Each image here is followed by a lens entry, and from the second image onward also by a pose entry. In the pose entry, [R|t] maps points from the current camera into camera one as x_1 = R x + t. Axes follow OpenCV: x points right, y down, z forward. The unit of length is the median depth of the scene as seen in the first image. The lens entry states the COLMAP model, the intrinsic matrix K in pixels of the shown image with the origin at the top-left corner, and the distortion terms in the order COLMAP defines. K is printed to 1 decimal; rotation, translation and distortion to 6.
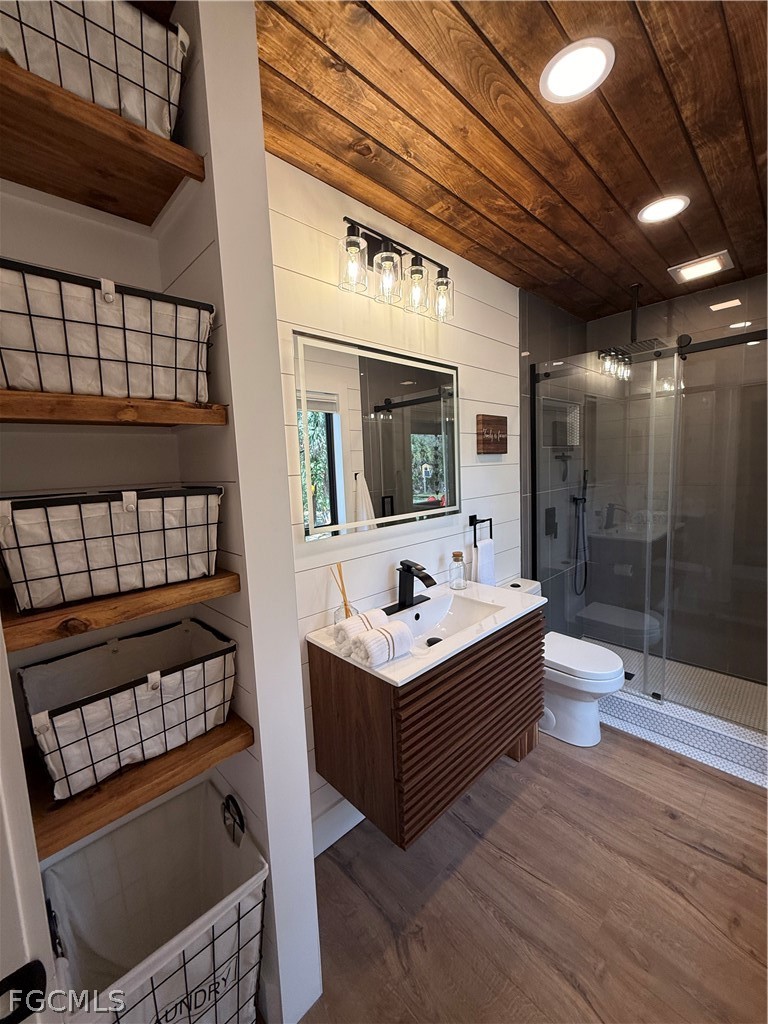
lens RADIAL K [[406.5, 0, 383.9], [0, 406.5, 509.5], [0, 0, 1]] dist [-0.000961, 0.000017]
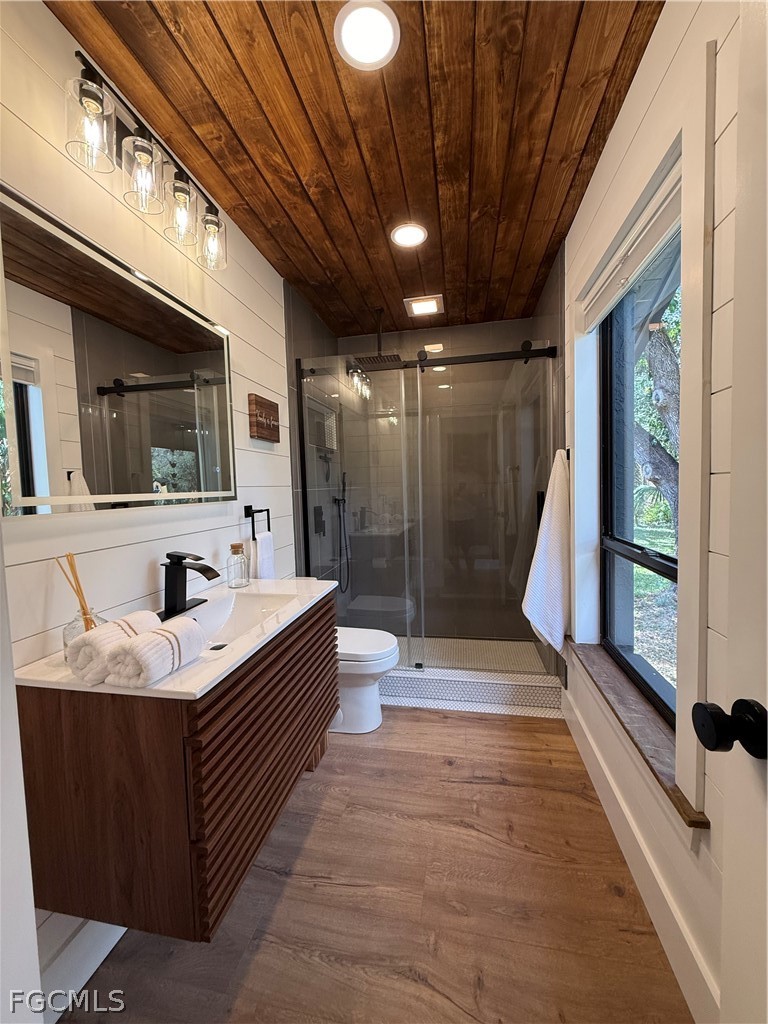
lens RADIAL K [[406.5, 0, 383.9], [0, 406.5, 509.5], [0, 0, 1]] dist [-0.000961, 0.000017]
pose [[0.813823, -0.016401, 0.580881, -0.066843], [0.058296, 0.996863, -0.053527, 0.108193], [-0.578181, 0.077425, 0.812226, 0.142504]]
